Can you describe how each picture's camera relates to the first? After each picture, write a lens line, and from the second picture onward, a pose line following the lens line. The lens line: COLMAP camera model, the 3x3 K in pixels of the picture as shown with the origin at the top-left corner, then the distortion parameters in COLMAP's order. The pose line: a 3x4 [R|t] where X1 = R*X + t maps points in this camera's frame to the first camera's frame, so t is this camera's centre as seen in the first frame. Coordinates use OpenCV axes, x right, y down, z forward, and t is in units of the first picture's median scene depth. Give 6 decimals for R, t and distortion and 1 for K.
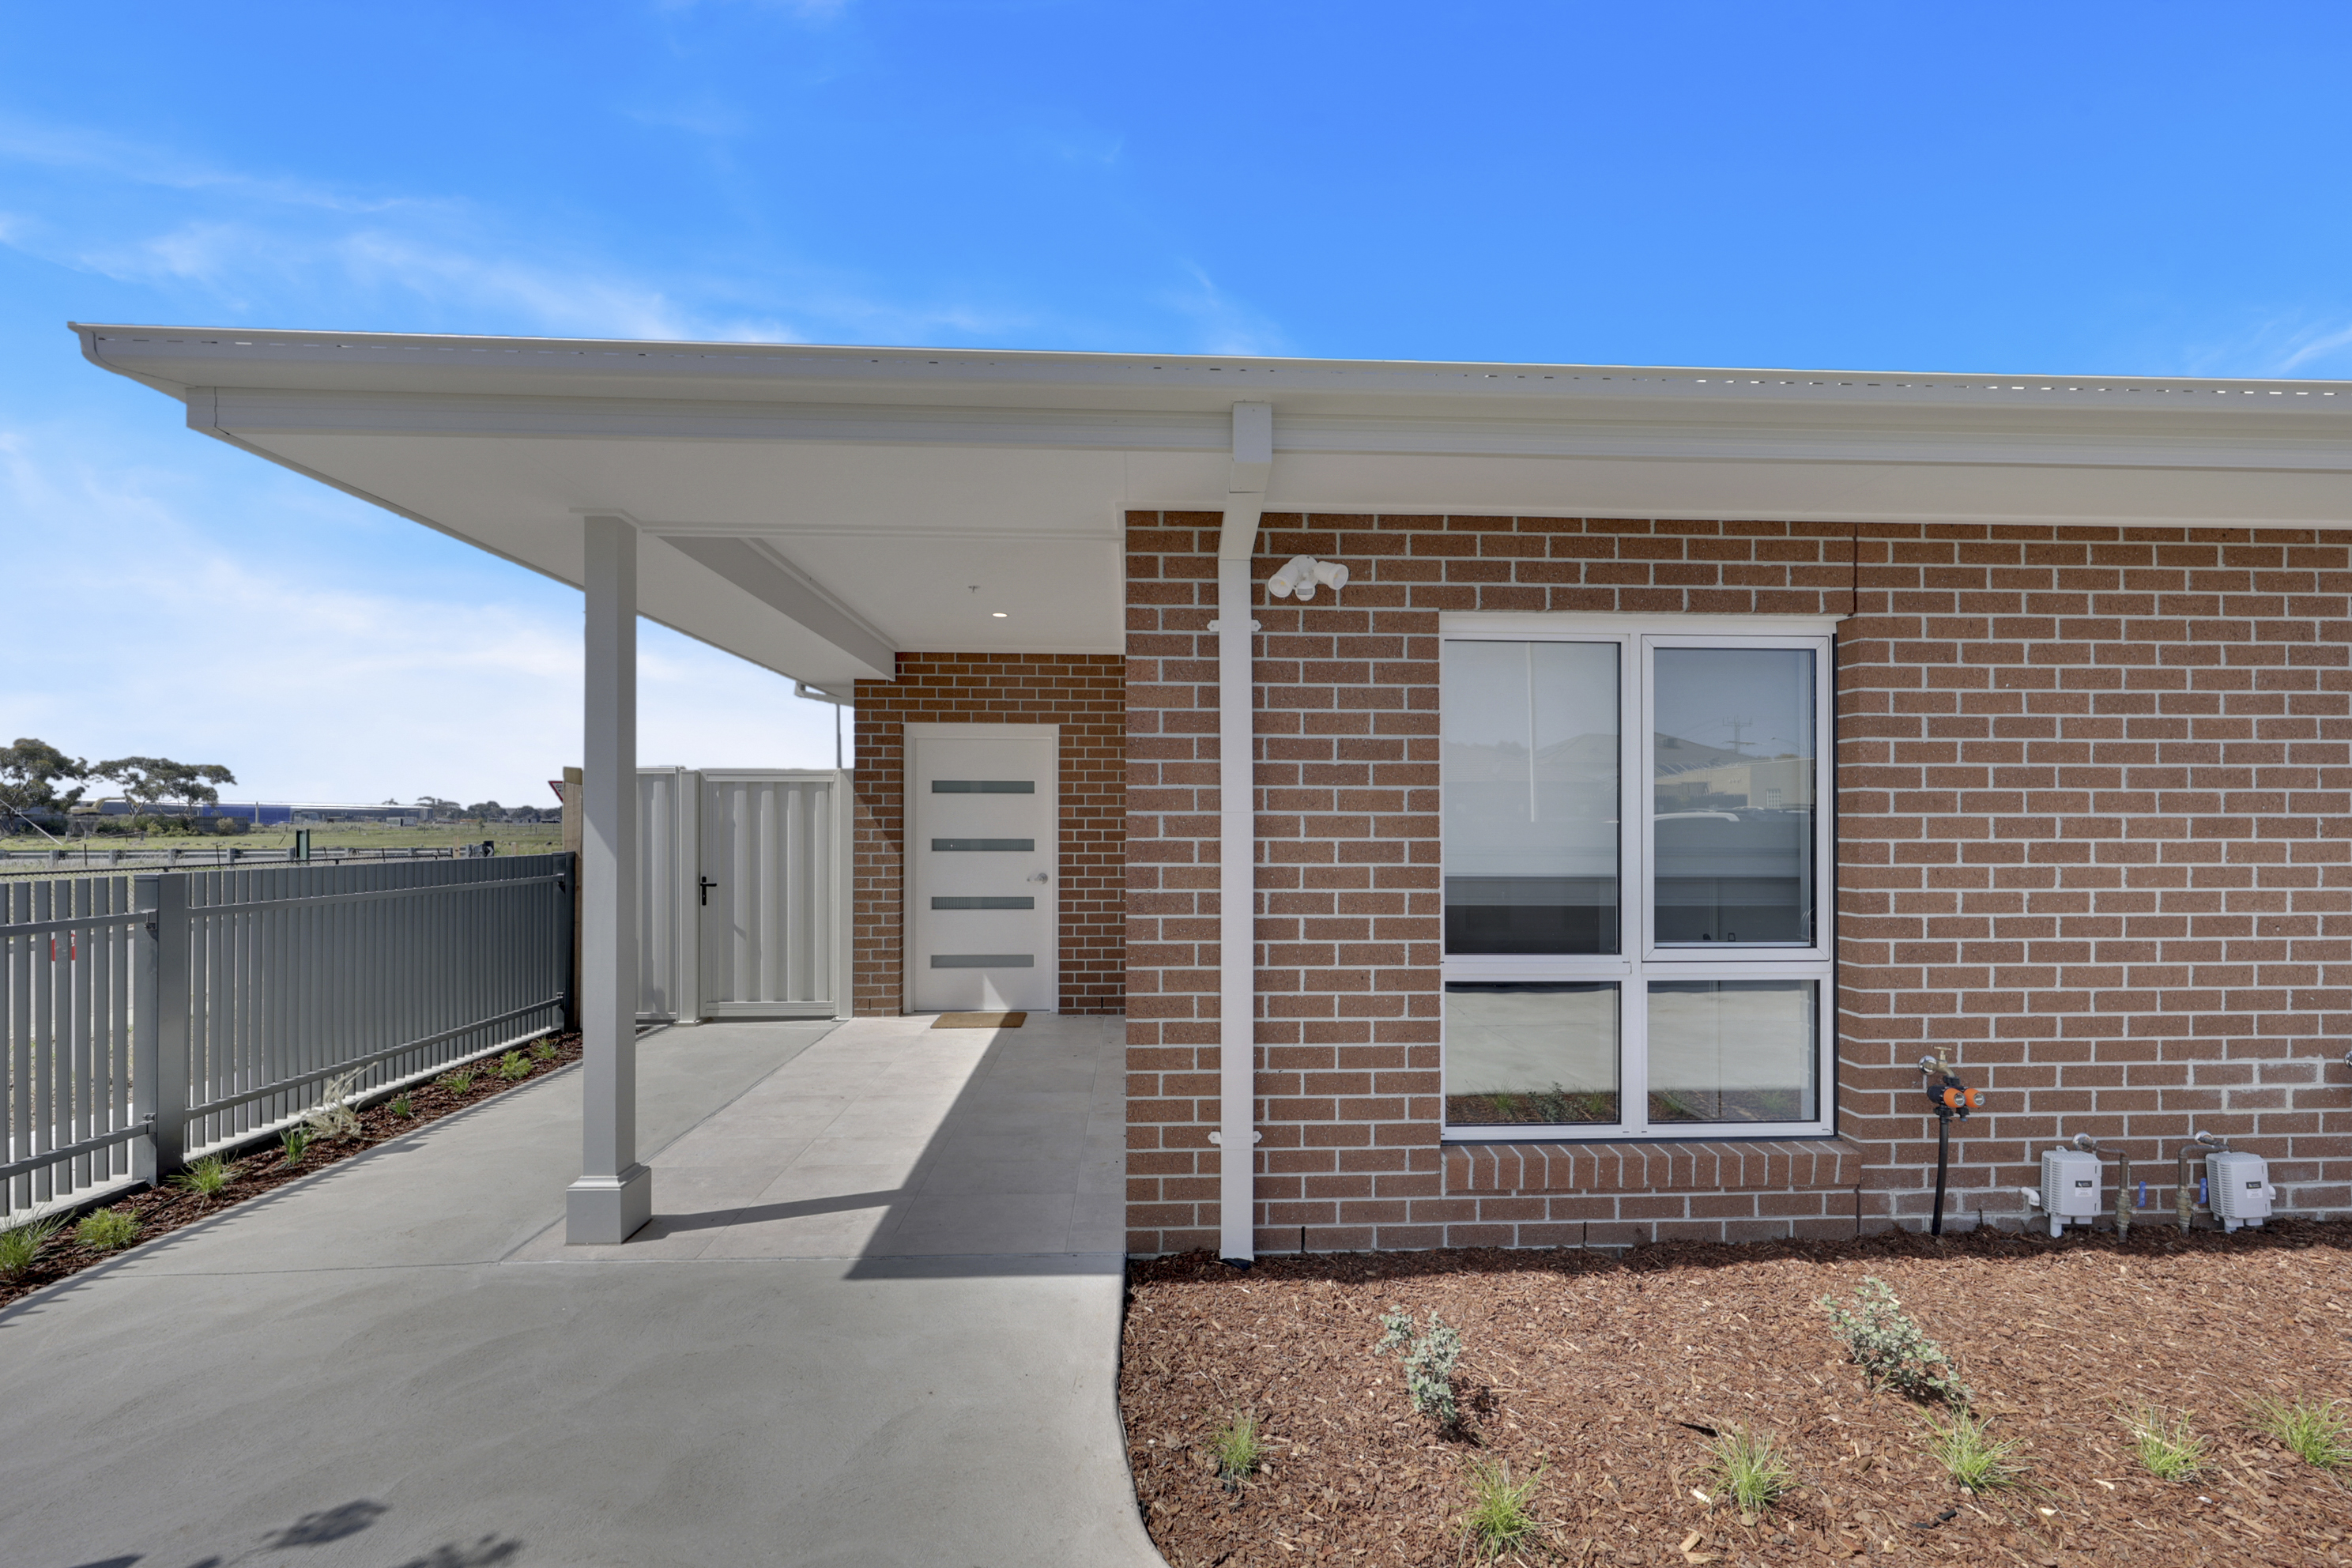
lens RADIAL K [[870.0, 0, 1166.9], [0, 870.0, 802.3], [0, 0, 1]] dist [-0.000272, 0.000469]
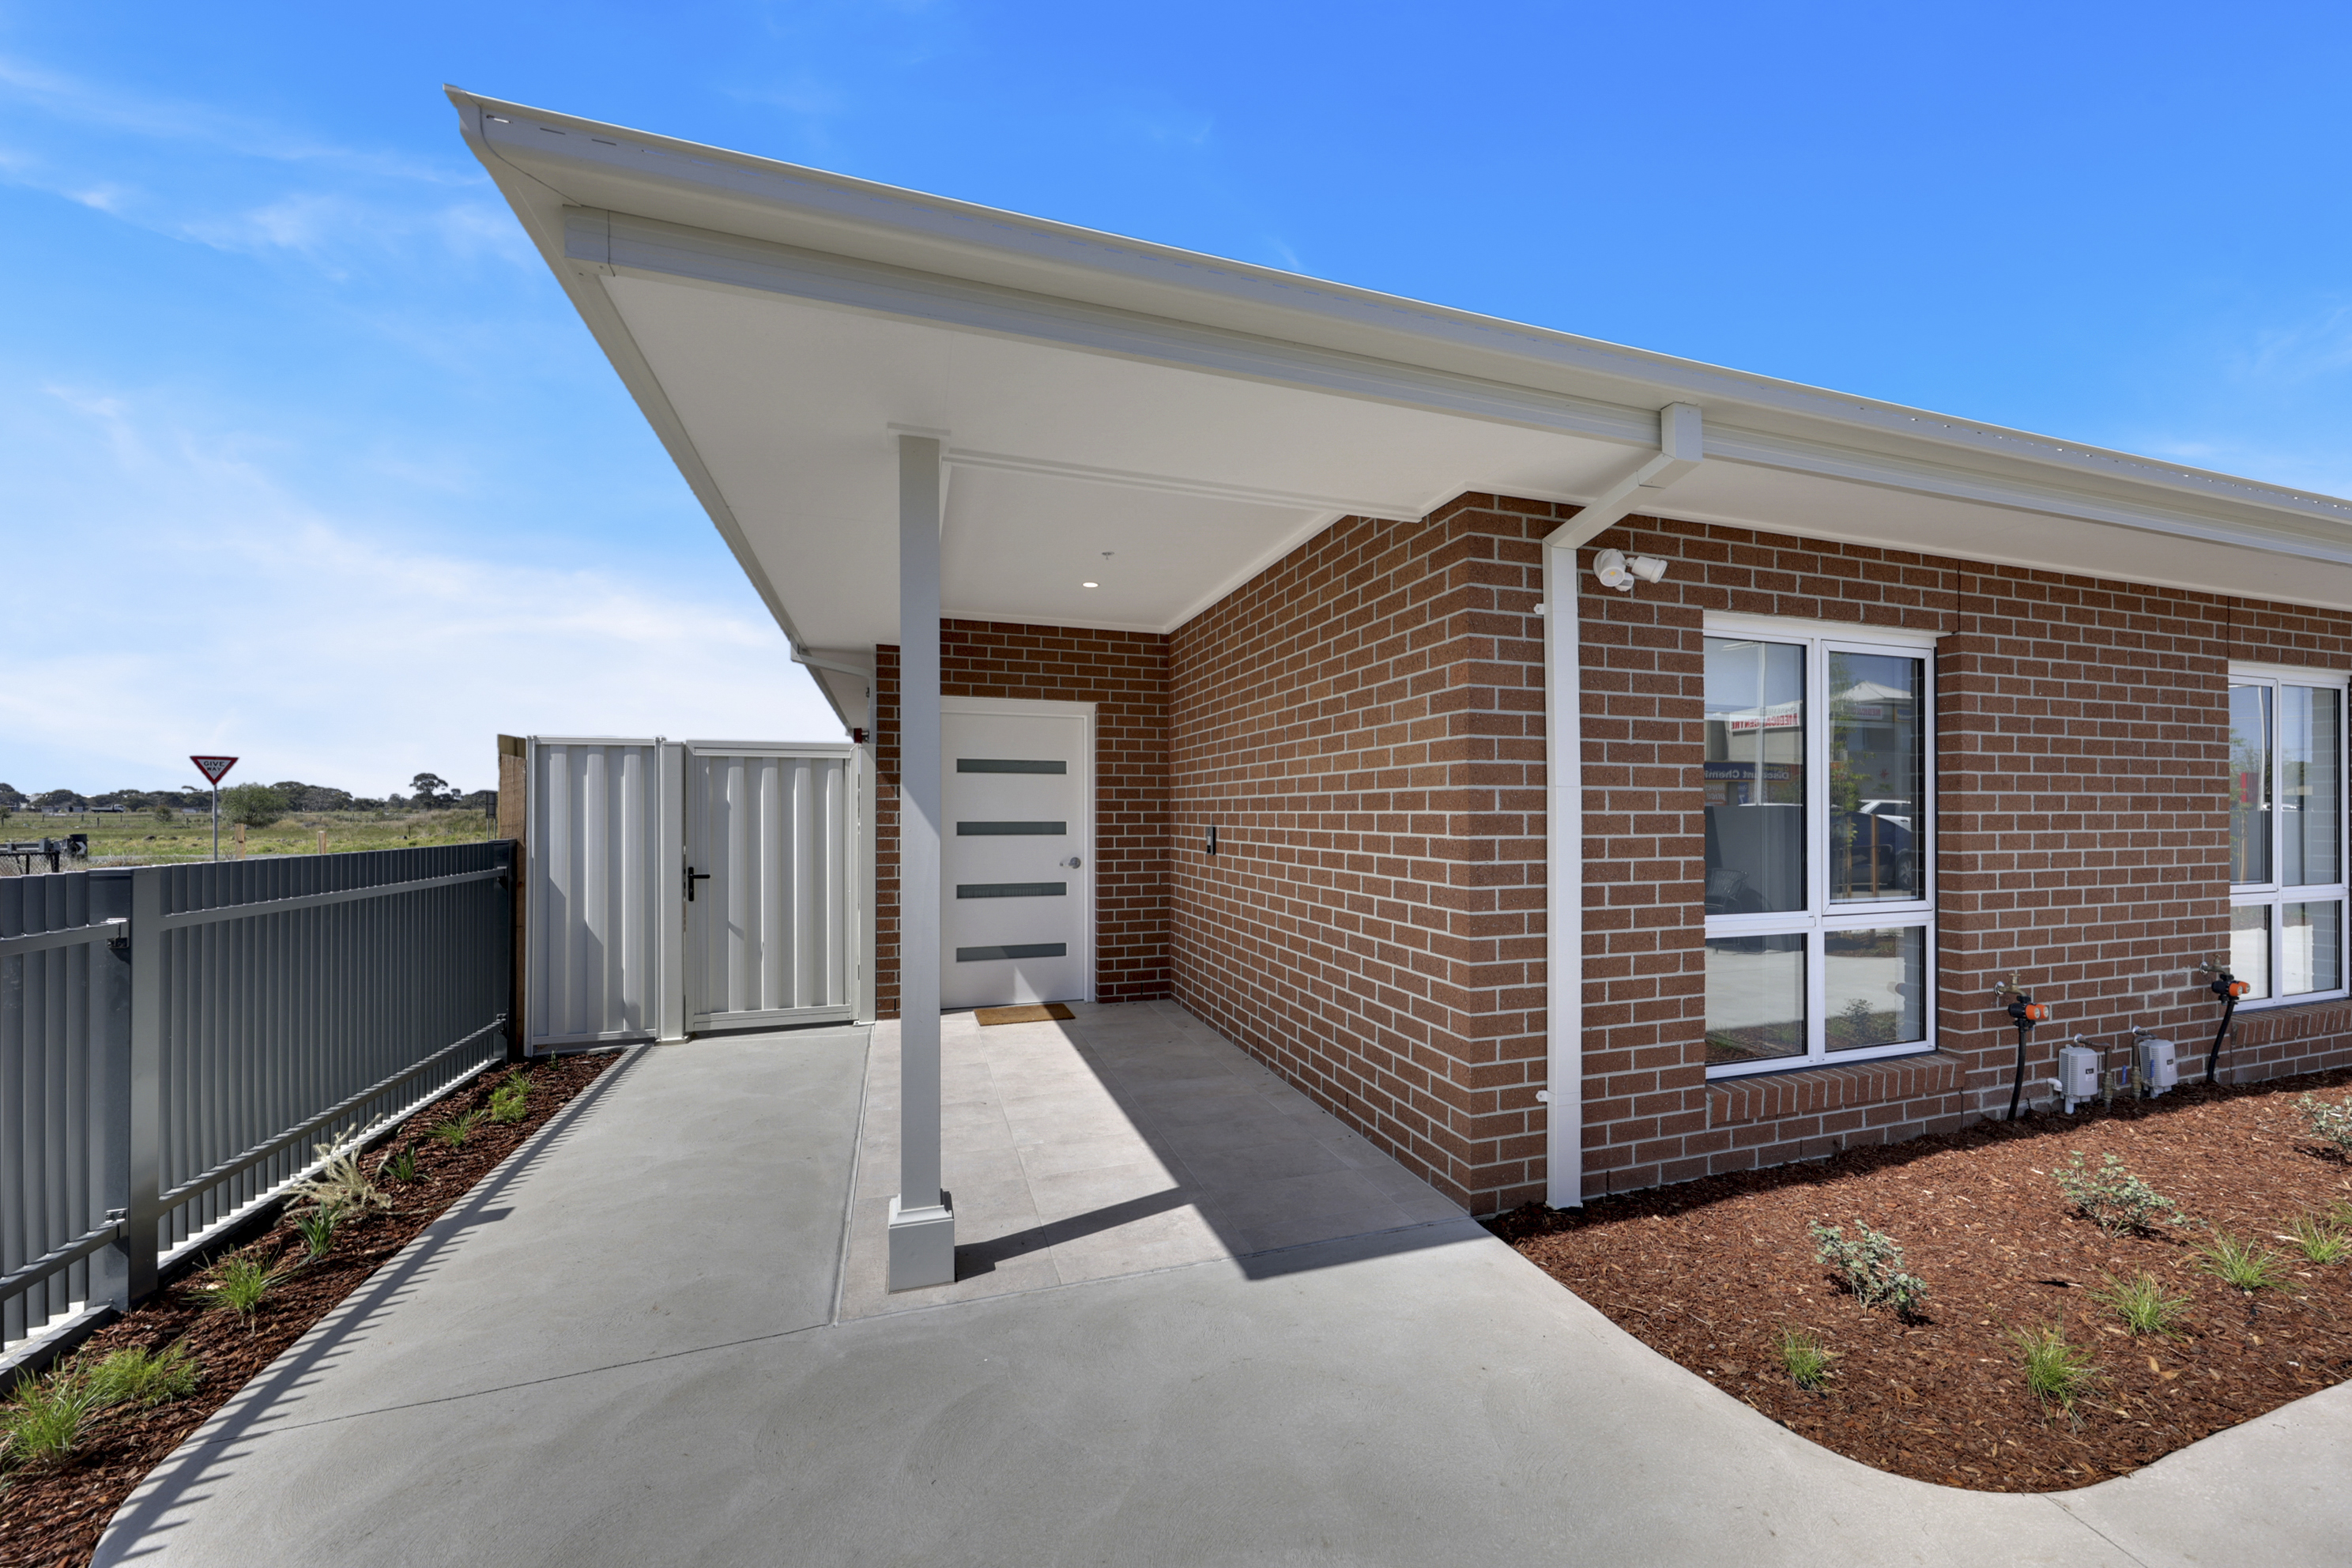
lens RADIAL K [[870.0, 0, 1160.4], [0, 870.0, 794.1], [0, 0, 1]] dist [-0.000272, 0.000469]
pose [[0.961505, 0.003913, 0.274760, -0.662949], [-0.004690, 0.999987, 0.002170, 0.019588], [-0.274748, -0.003375, 0.961510, 0.113041]]
